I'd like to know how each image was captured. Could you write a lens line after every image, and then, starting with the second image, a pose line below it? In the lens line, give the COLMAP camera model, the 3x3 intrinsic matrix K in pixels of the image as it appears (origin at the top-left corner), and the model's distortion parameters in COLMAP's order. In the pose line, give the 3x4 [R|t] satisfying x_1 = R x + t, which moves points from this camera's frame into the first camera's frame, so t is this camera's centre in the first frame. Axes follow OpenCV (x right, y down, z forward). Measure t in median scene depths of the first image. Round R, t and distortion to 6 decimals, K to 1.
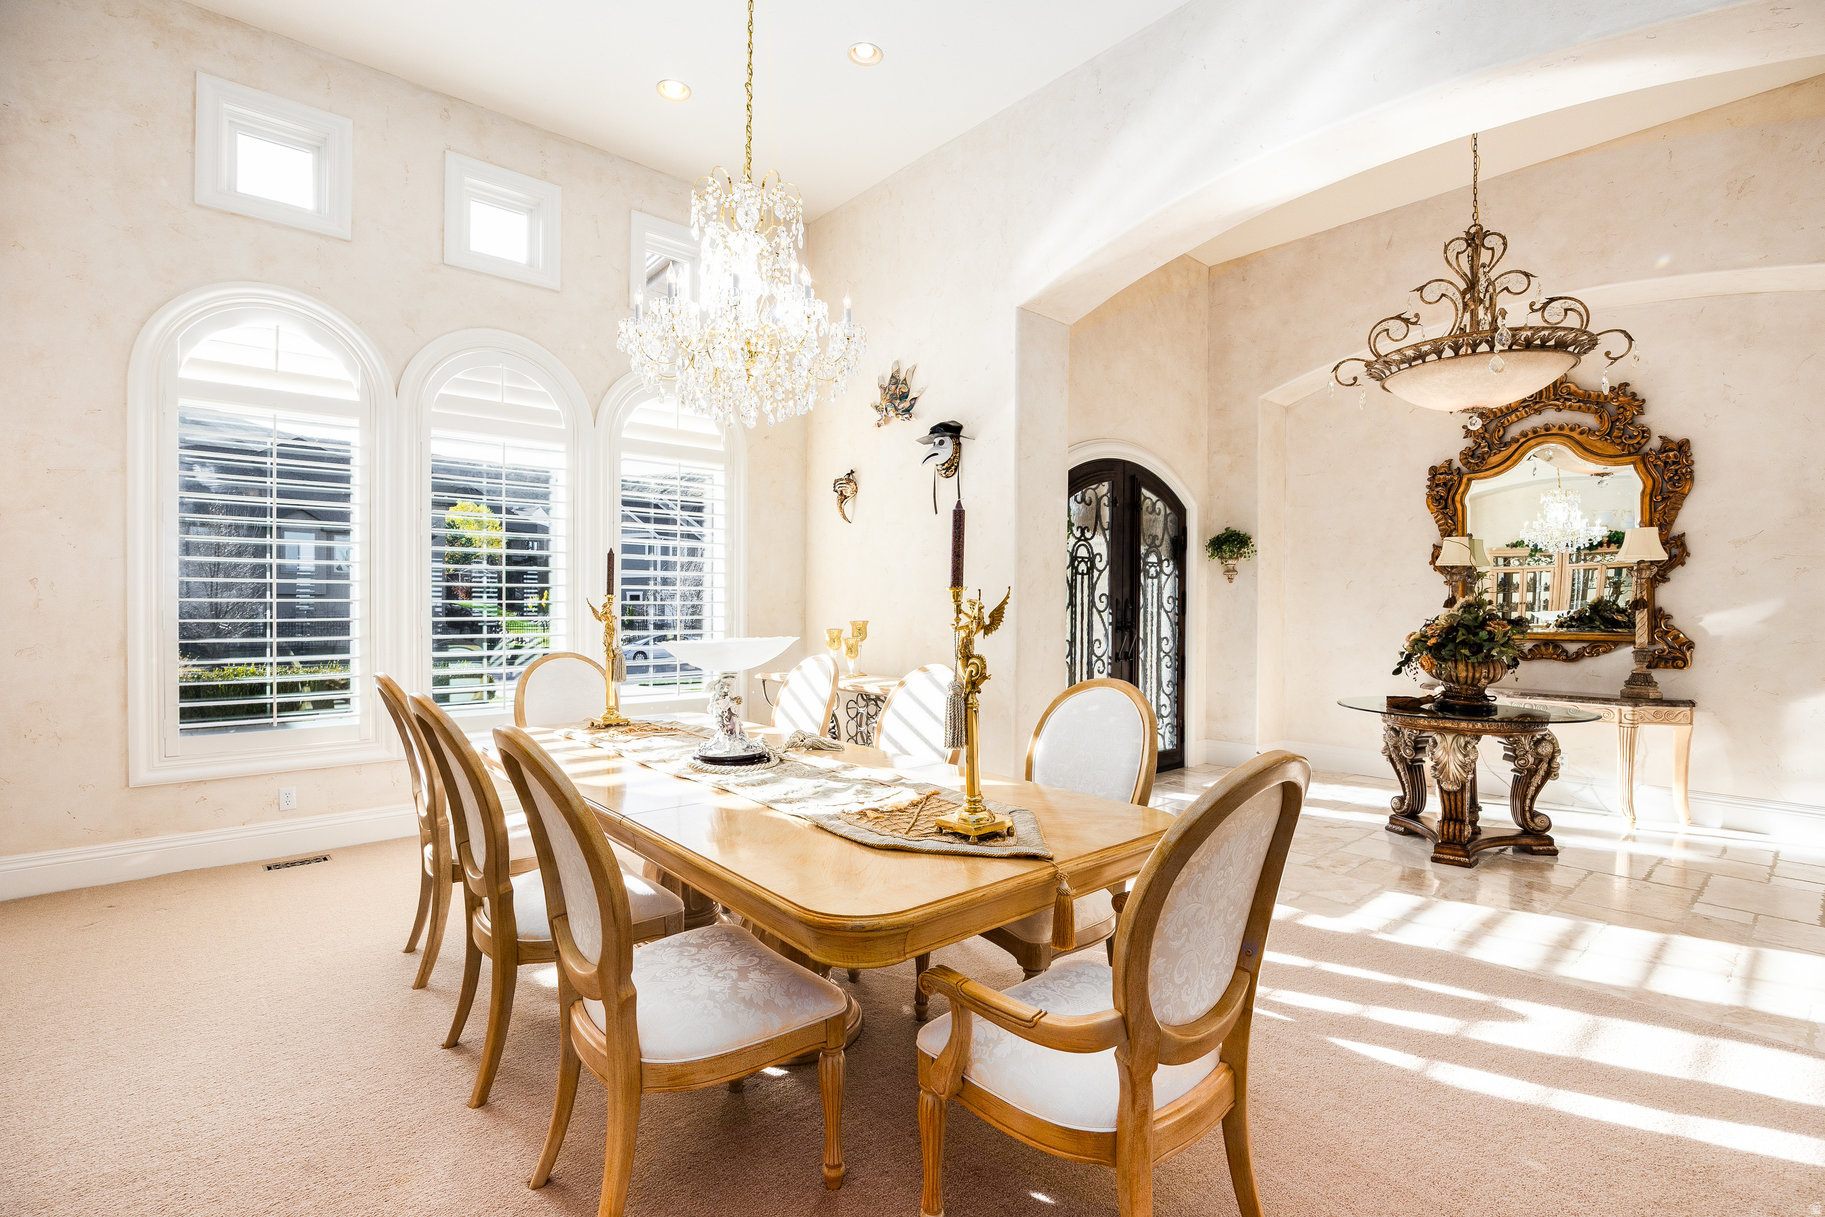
lens RADIAL K [[834.6, 0, 915.6], [0, 834.6, 611.2], [0, 0, 1]] dist [-0.013593, -0.000175]
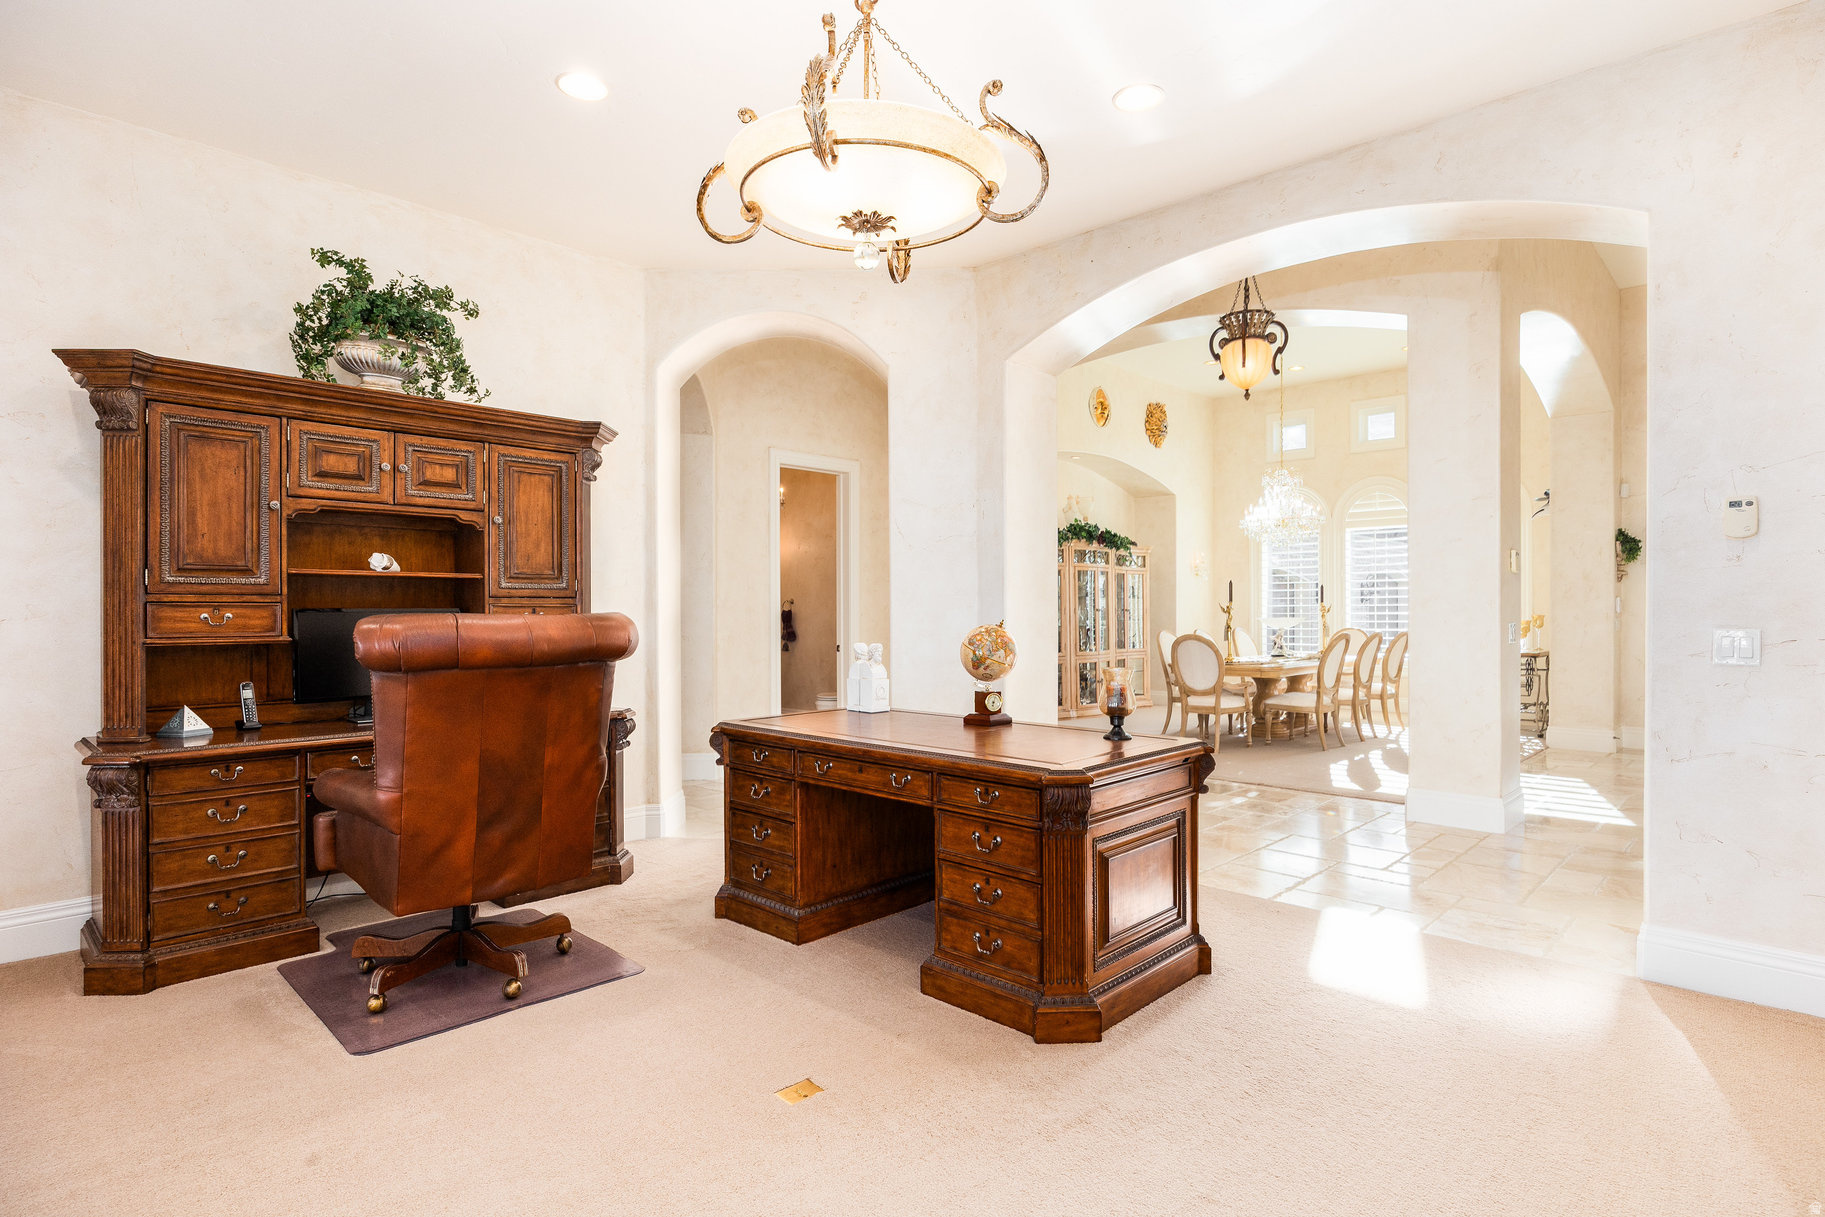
lens RADIAL K [[937.0, 0, 915.9], [0, 937.0, 606.1], [0, 0, 1]] dist [0.000171, -0.000011]
pose [[0.081596, -0.005086, -0.996653, 1.401328], [-0.014960, 0.999868, -0.006327, 0.012186], [0.996553, 0.015426, 0.081509, -0.265741]]
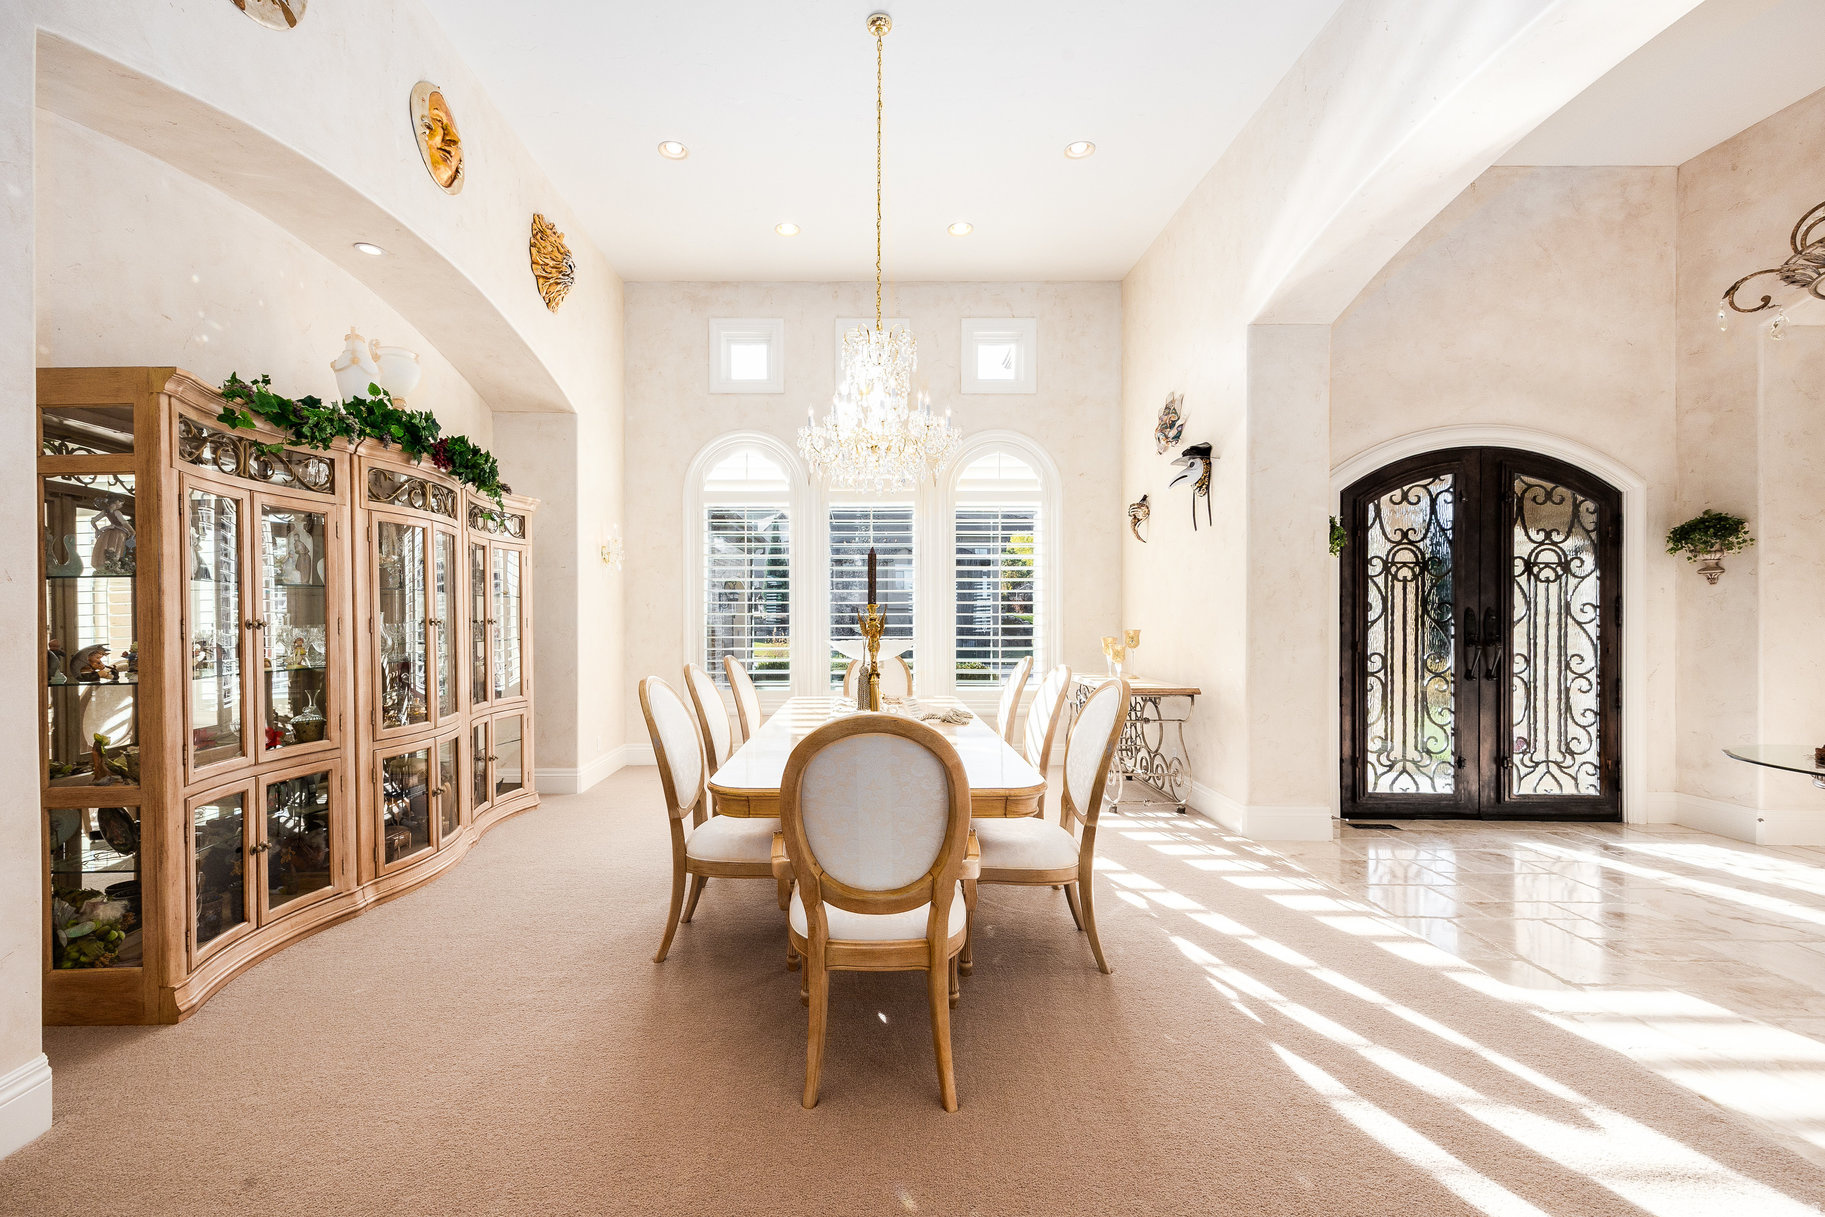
lens RADIAL K [[803.3, 0, 906.0], [0, 803.3, 614.0], [0, 0, 1]] dist [0.013105, -0.000314]
pose [[0.750864, -0.005331, -0.660435, 0.393724], [-0.002463, 0.999938, -0.010871, 0.002394], [0.660452, 0.009790, 0.750804, -0.017969]]
